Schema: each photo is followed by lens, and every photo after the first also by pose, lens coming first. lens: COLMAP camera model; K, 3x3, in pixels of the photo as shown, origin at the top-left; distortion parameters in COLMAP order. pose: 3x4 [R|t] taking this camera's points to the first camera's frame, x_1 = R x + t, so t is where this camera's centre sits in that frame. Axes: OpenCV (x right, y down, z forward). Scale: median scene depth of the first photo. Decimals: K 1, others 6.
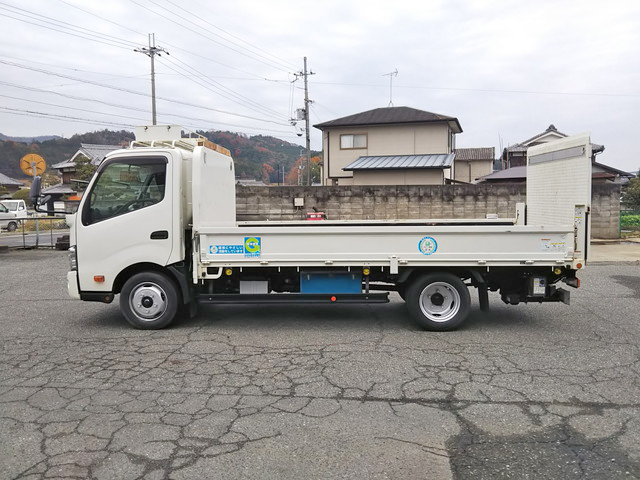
lens RADIAL K [[558.7, 0, 320.0], [0, 558.7, 240.0], [0, 0, 1]] dist [-0.041162, -0.002165]
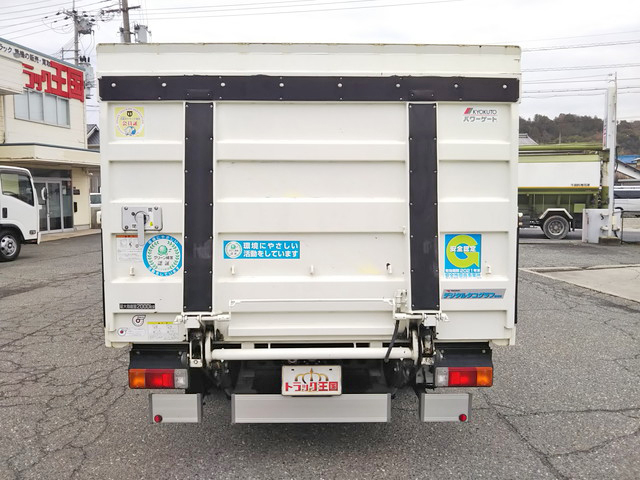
lens RADIAL K [[553.3, 0, 320.0], [0, 553.3, 240.0], [0, 0, 1]] dist [-0.024660, 0.005561]
pose [[0.064619, 0.091455, -0.993710, 0.312956], [-0.073472, 0.993525, 0.086660, -0.029718], [0.995202, 0.067410, 0.070920, 0.379983]]
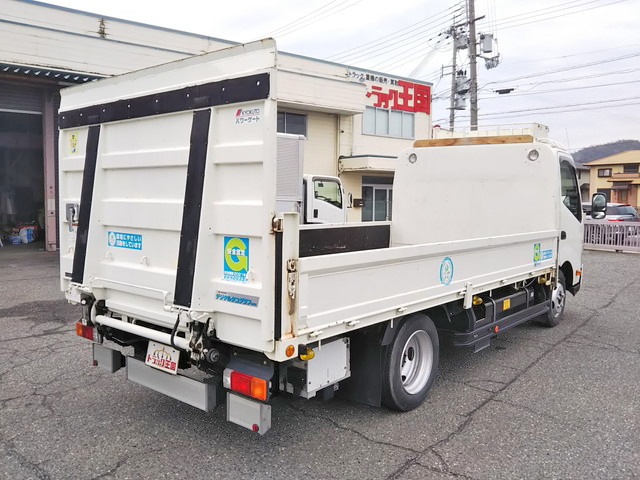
lens RADIAL K [[558.7, 0, 320.0], [0, 558.7, 240.0], [0, 0, 1]] dist [-0.041162, -0.002165]
pose [[-0.604069, 0.059150, -0.794734, 0.271064], [-0.067105, 0.989925, 0.124683, -0.040753], [0.794102, 0.128648, -0.594014, 0.538884]]
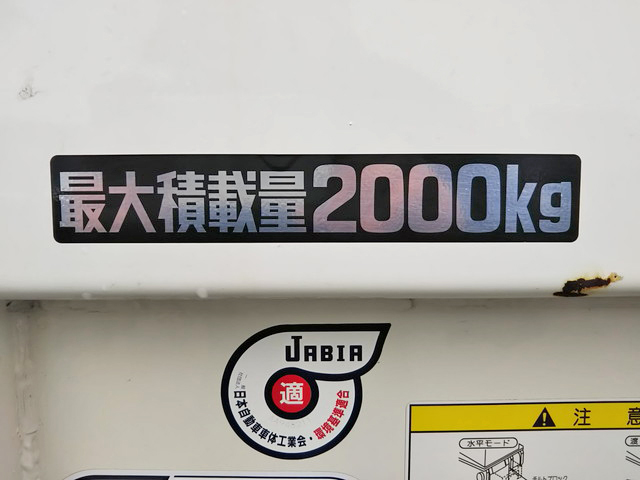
lens RADIAL K [[558.7, 0, 320.0], [0, 558.7, 240.0], [0, 0, 1]] dist [-0.041162, -0.002165]
pose [[0.052464, 0.103681, -0.993226, 0.172820], [-0.072832, 0.992344, 0.099742, 0.004476], [0.995963, 0.067106, 0.059614, 0.342008]]
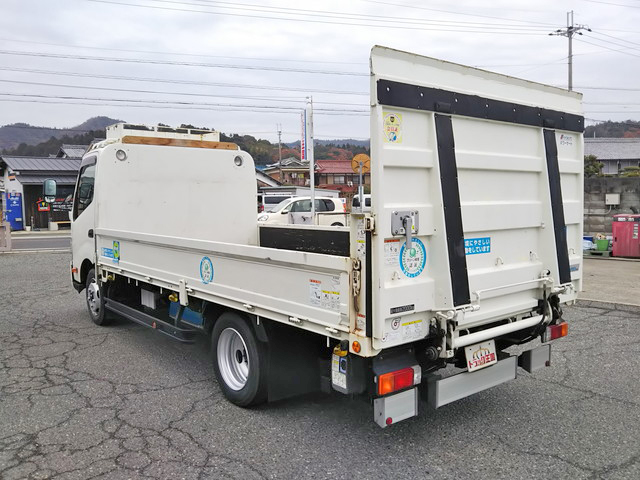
lens RADIAL K [[553.3, 0, 320.0], [0, 553.3, 240.0], [0, 0, 1]] dist [-0.024660, 0.005561]
pose [[0.656619, 0.057448, -0.752032, 0.261212], [-0.050206, 0.998213, 0.032417, -0.018104], [0.752550, 0.016471, 0.658329, 0.224975]]
